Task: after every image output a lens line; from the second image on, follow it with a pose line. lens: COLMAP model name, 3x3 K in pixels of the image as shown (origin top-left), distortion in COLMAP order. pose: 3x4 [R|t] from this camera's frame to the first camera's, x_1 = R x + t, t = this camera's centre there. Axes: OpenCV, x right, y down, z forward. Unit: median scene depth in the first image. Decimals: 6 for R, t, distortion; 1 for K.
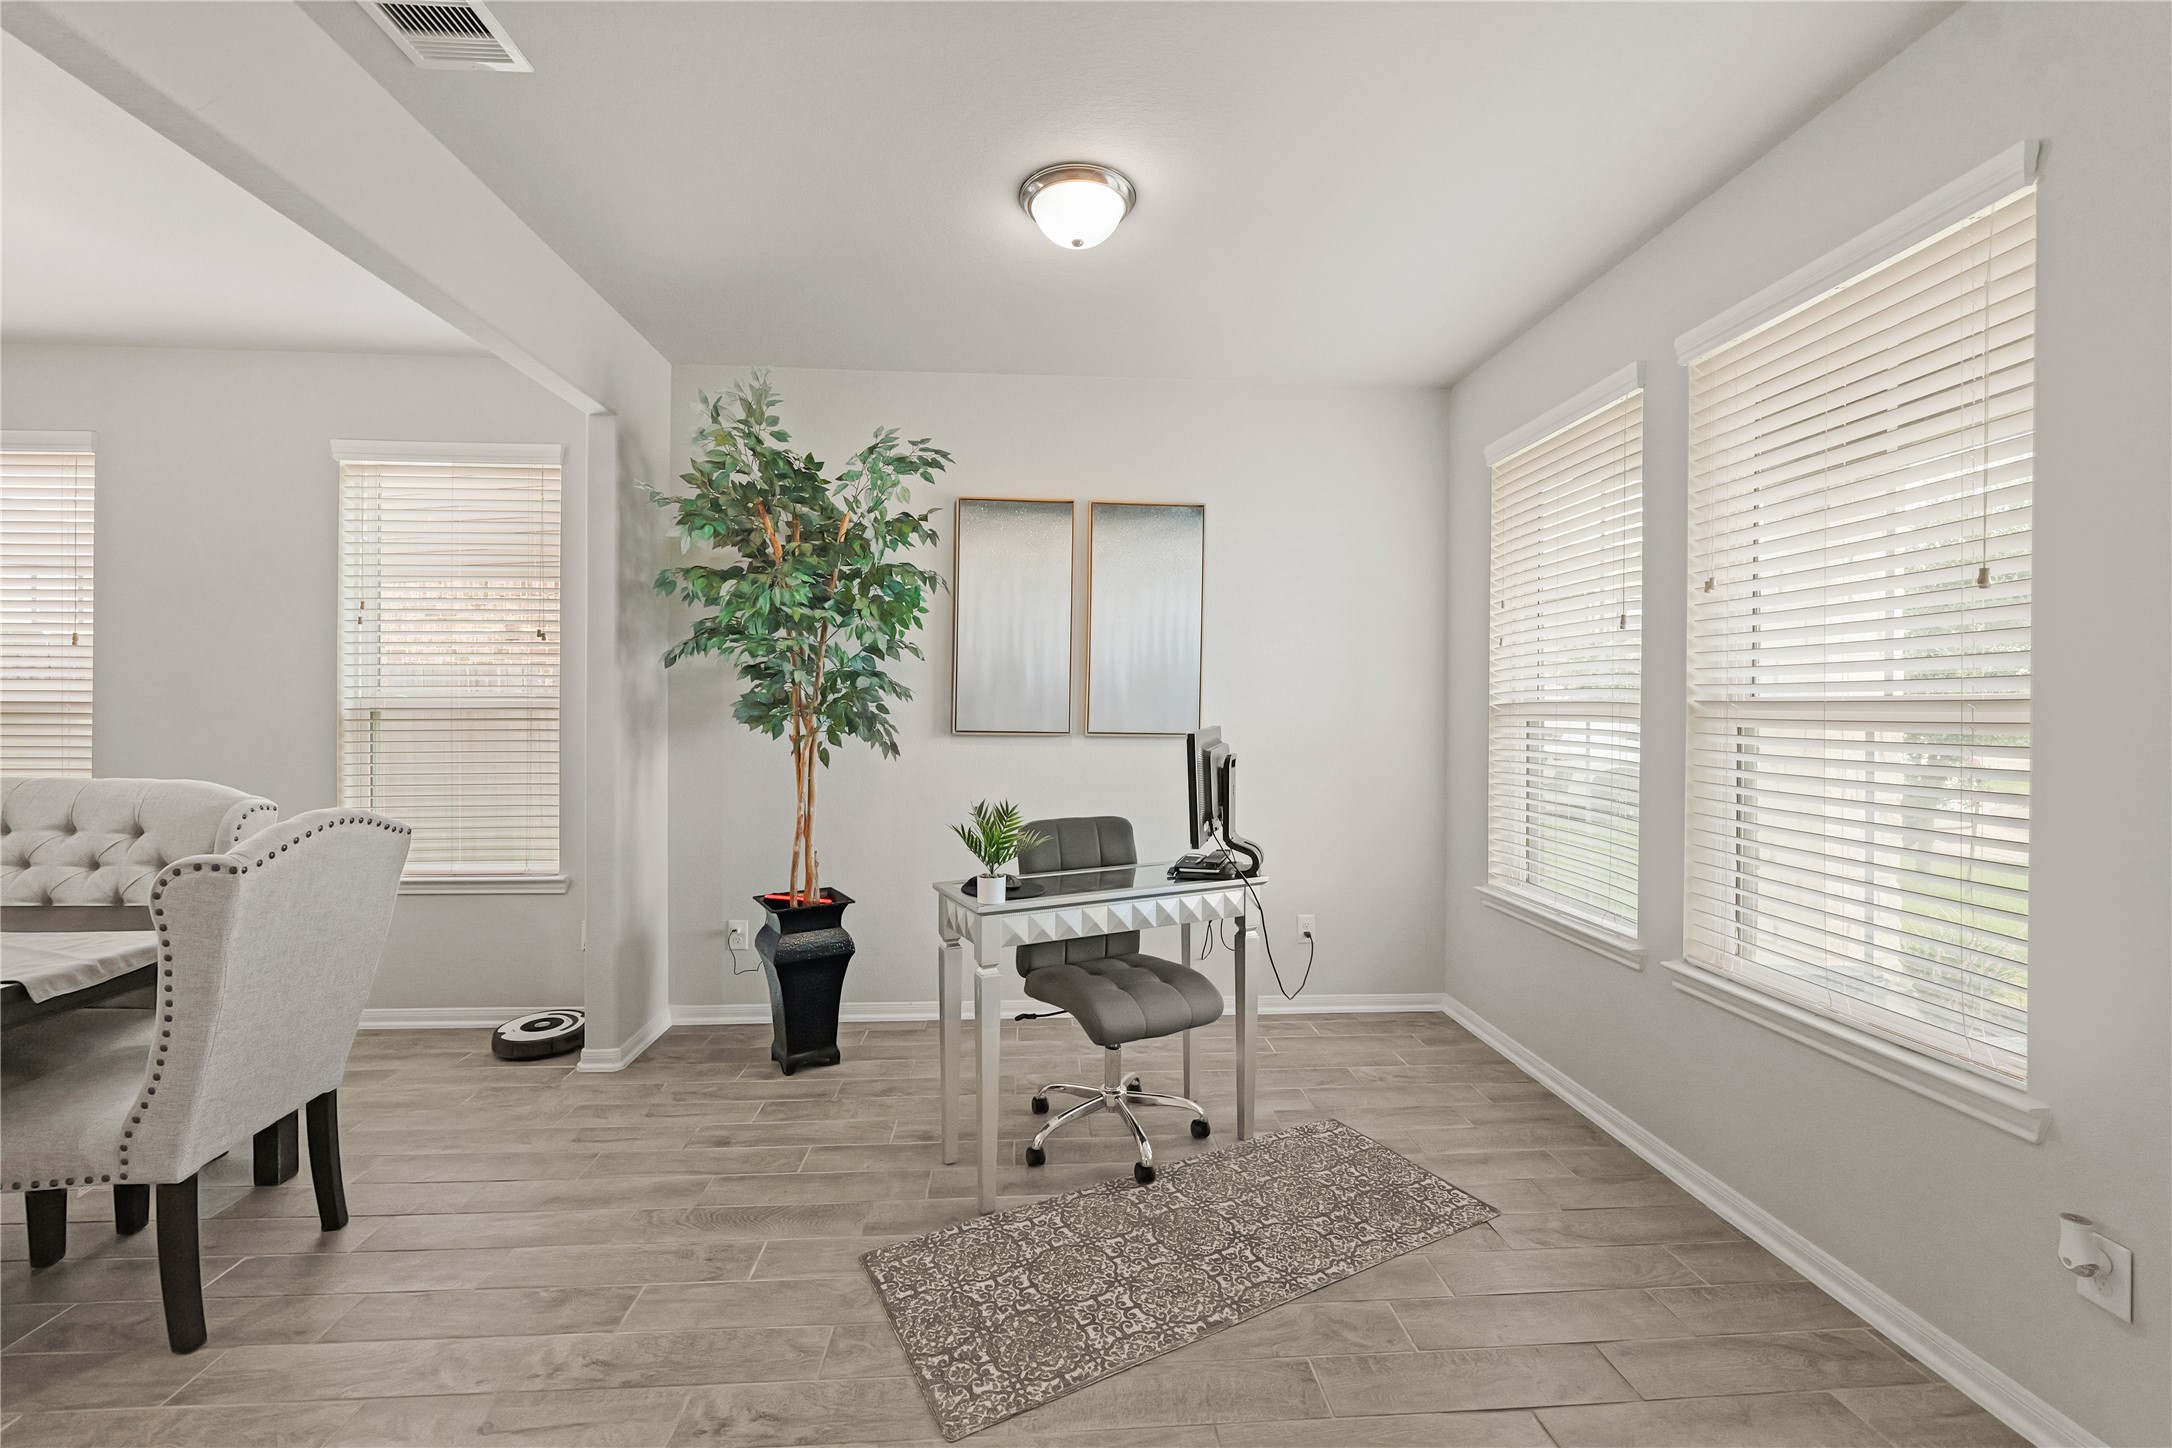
lens RADIAL K [[893.2, 0, 1090.2], [0, 893.2, 712.3], [0, 0, 1]] dist [-0.002967, -0.000075]
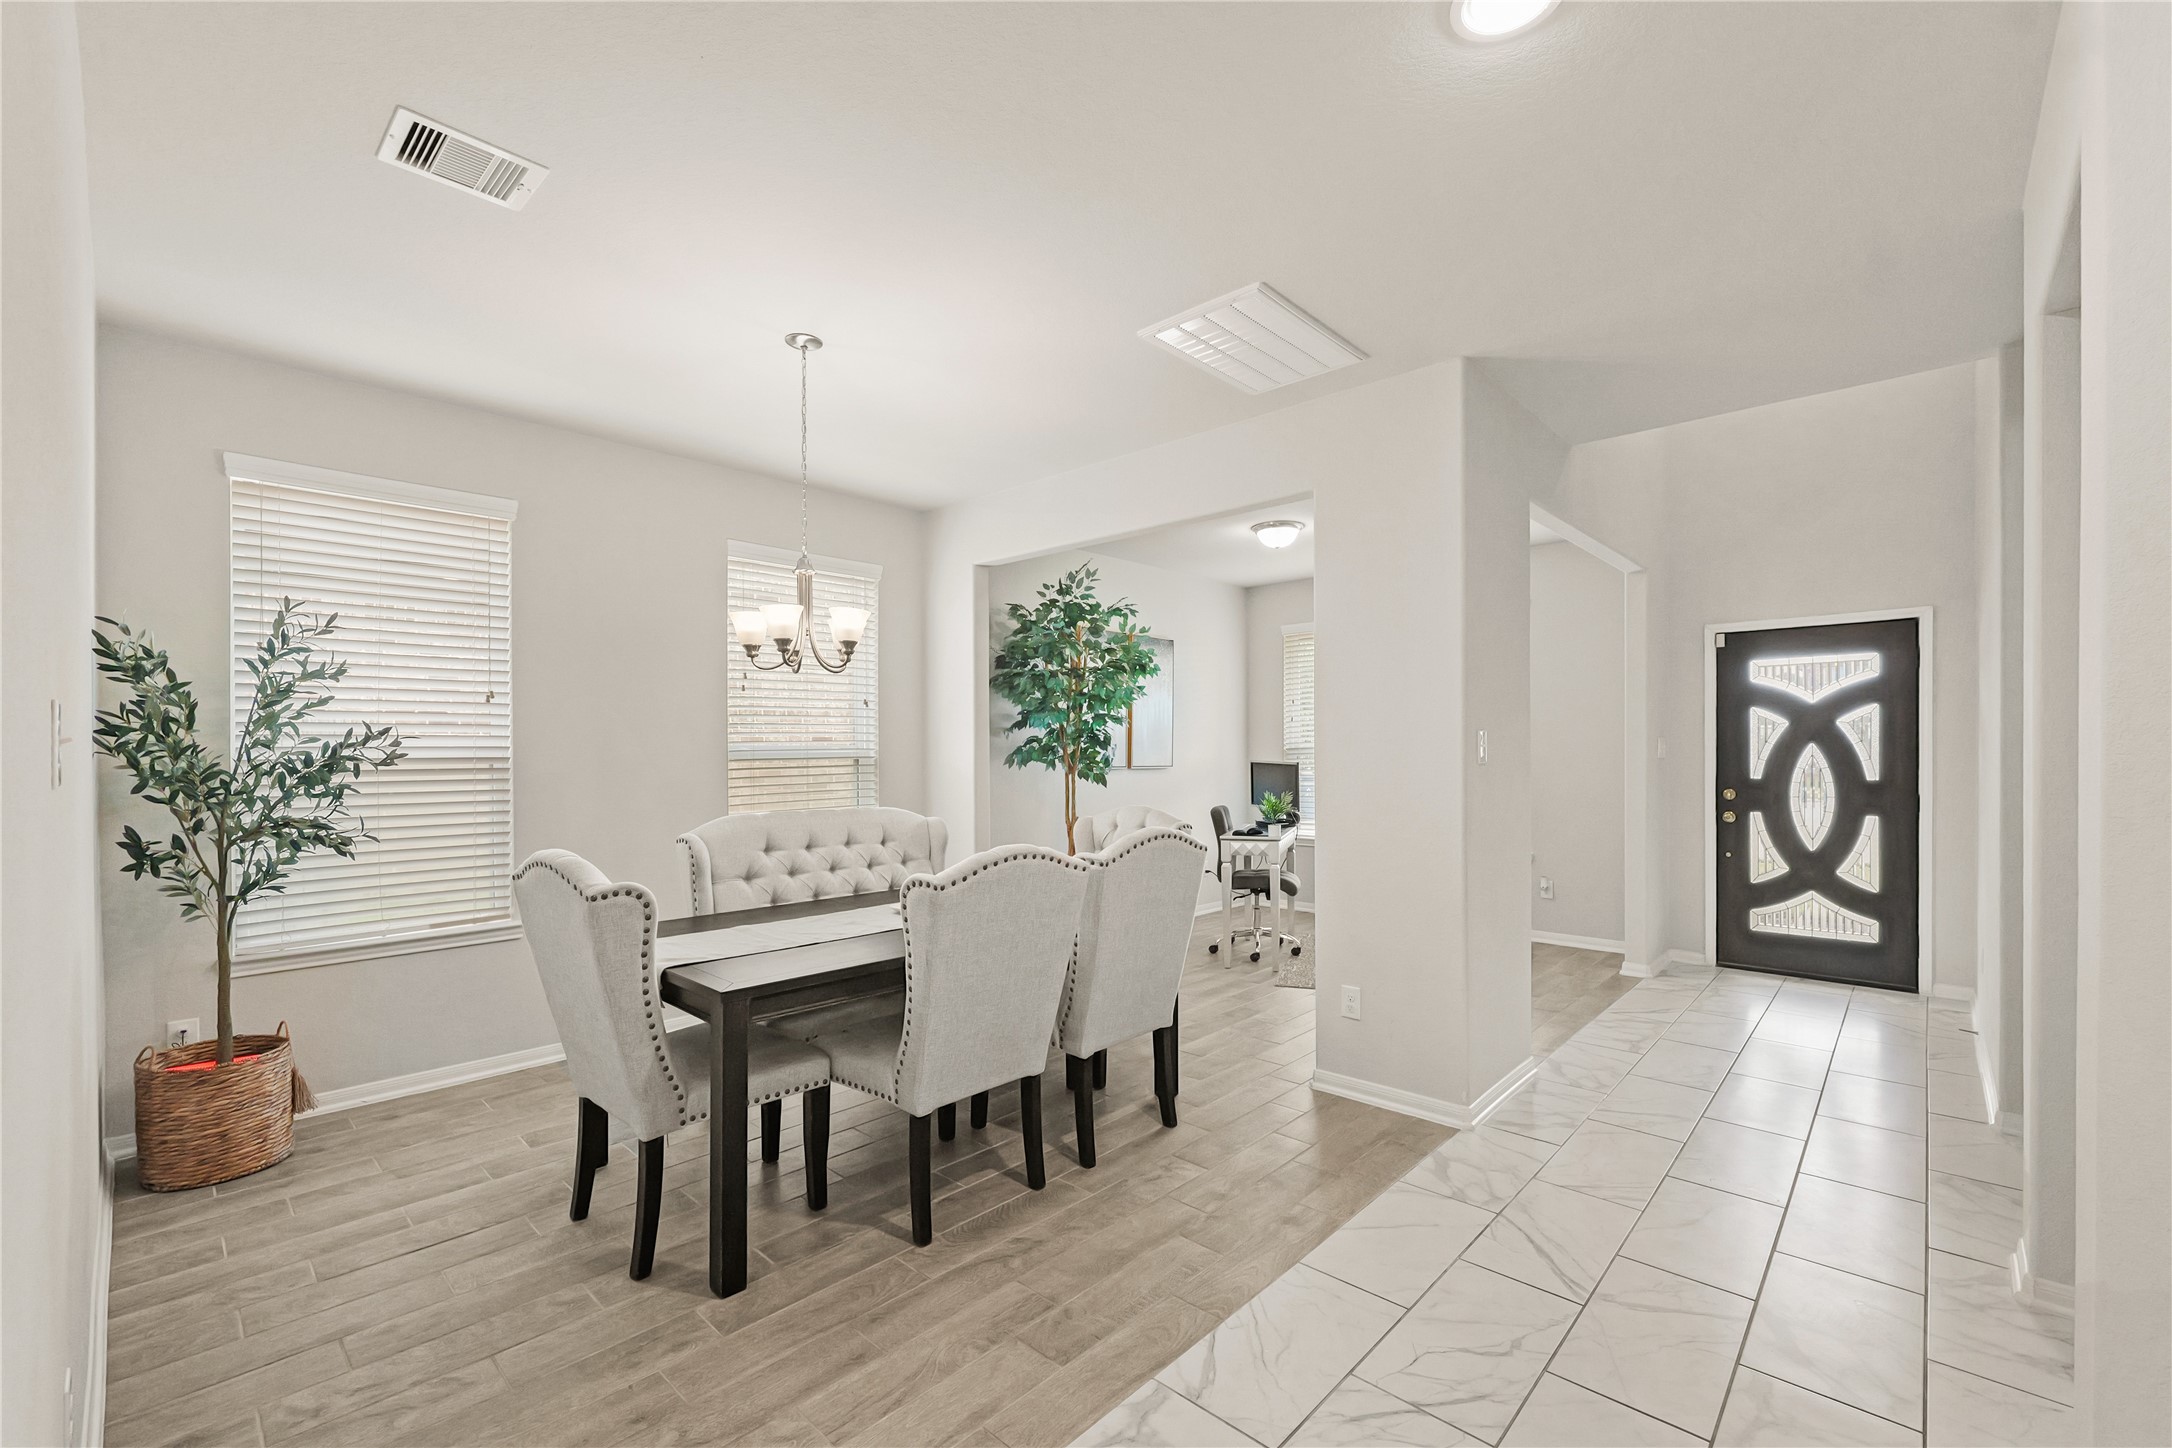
lens RADIAL K [[902.9, 0, 1086.6], [0, 902.9, 754.3], [0, 0, 1]] dist [-0.000738, 0.000099]
pose [[0.731112, -0.012459, 0.682144, -1.672696], [0.012118, 0.999913, 0.005276, -0.015401], [-0.682150, 0.004409, 0.731199, -0.304106]]
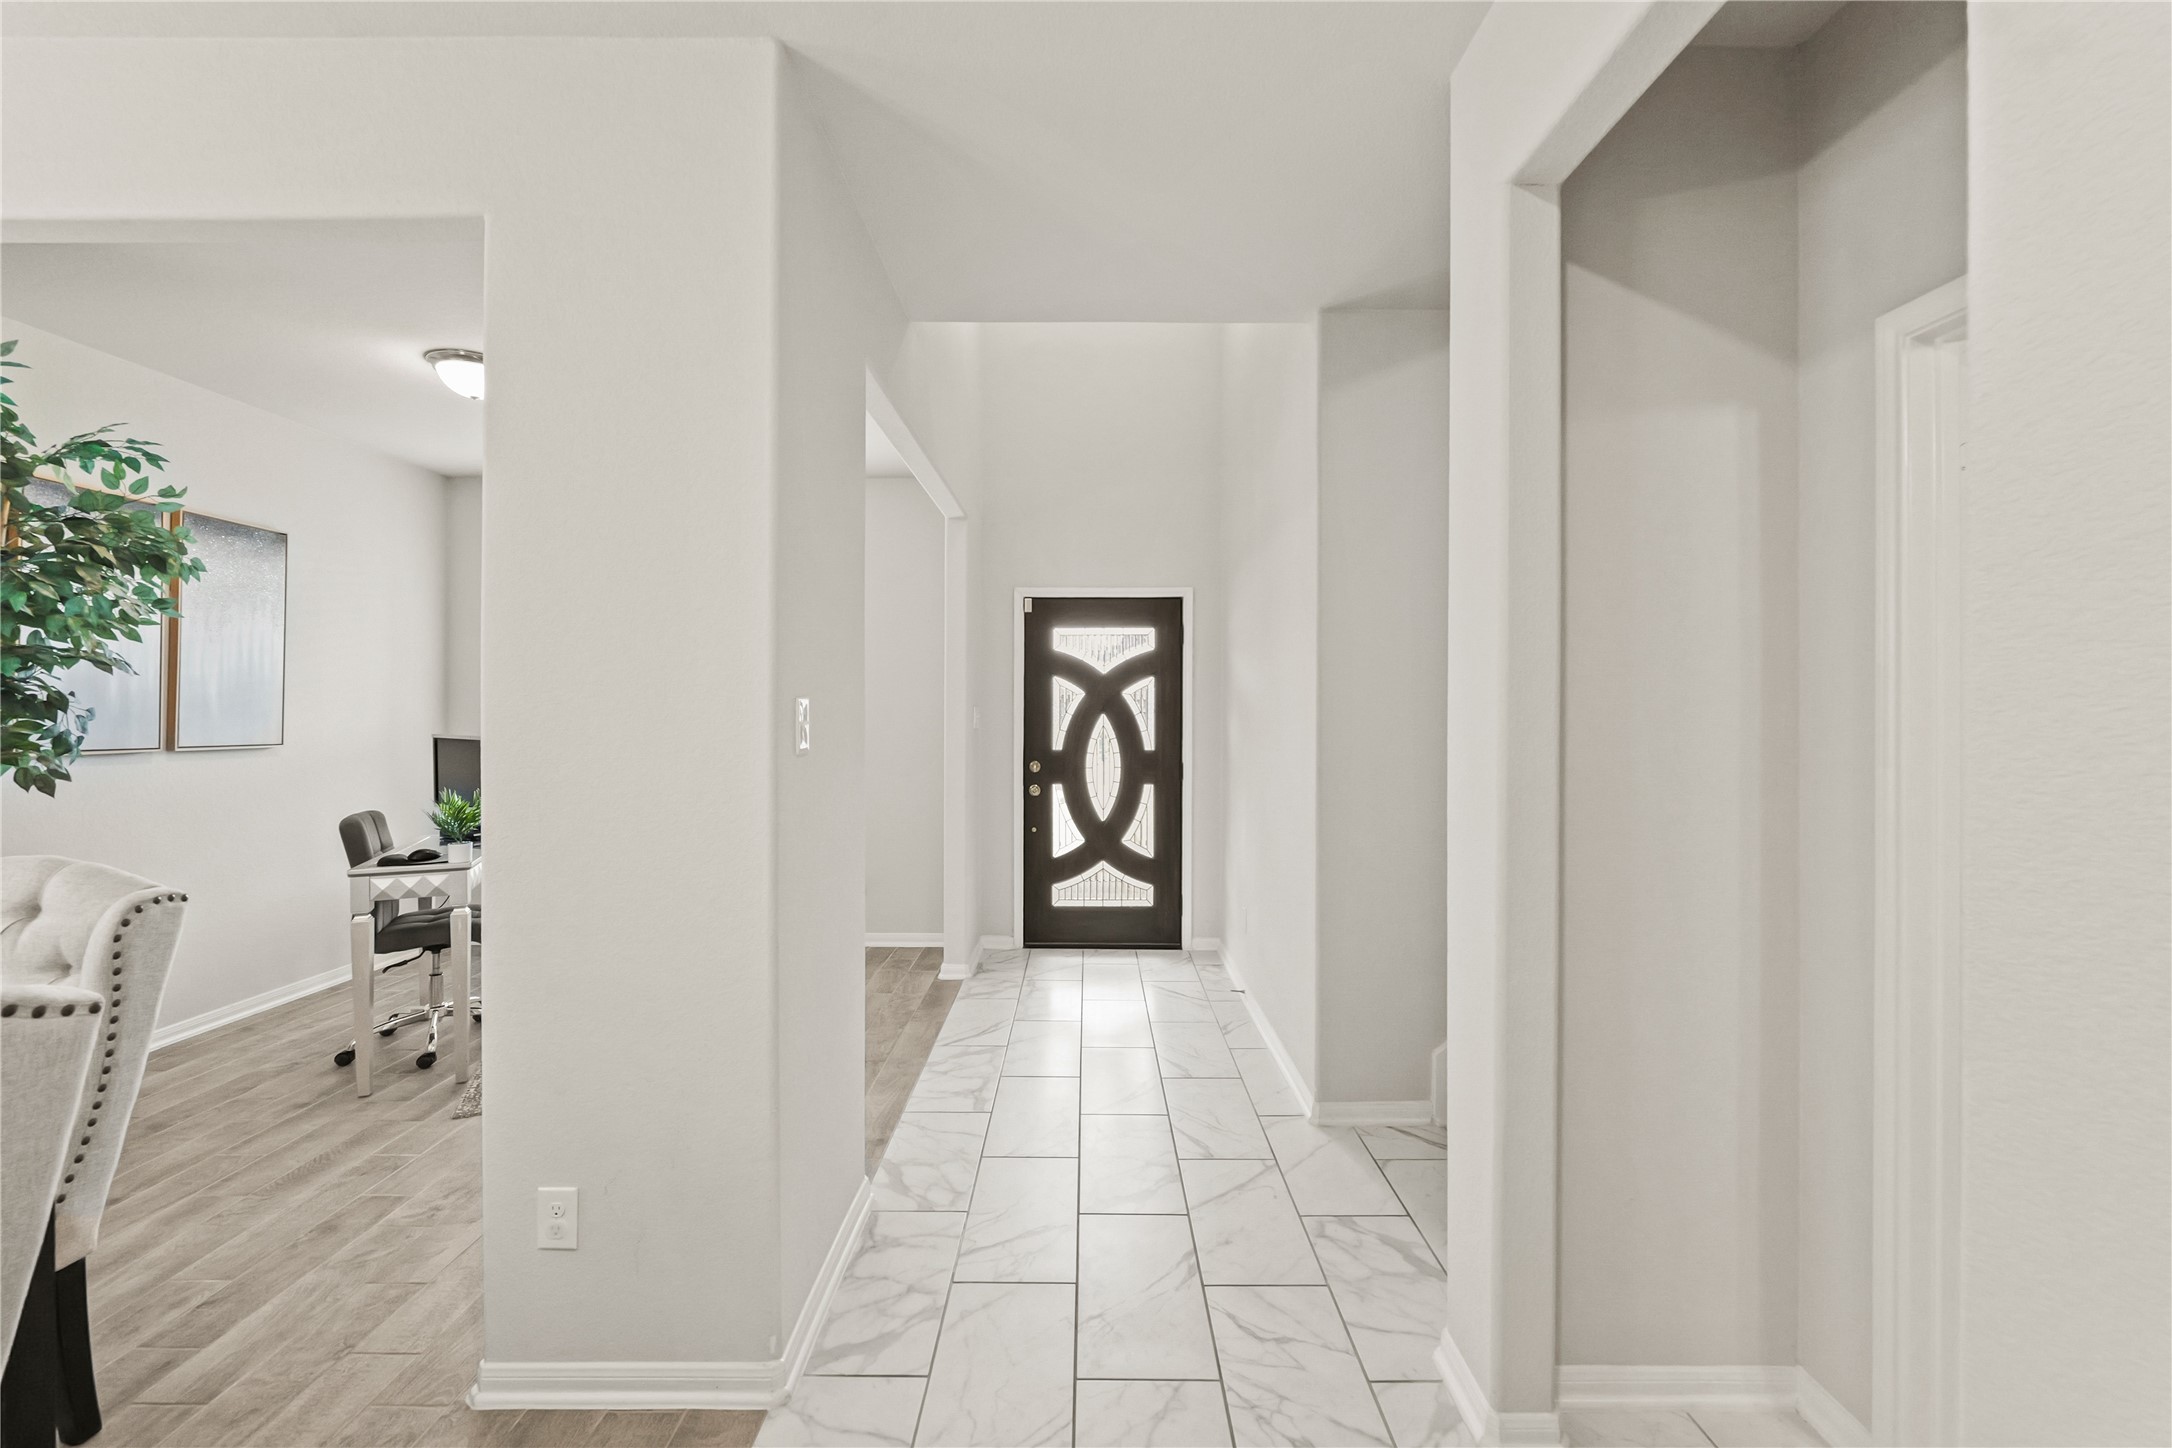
lens RADIAL K [[893.2, 0, 1090.2], [0, 893.2, 712.3], [0, 0, 1]] dist [-0.002967, -0.000075]
pose [[0.065715, -0.006821, 0.997815, -1.182766], [0.002592, 0.999974, 0.006665, -0.025667], [-0.997835, 0.002148, 0.065731, -0.069083]]
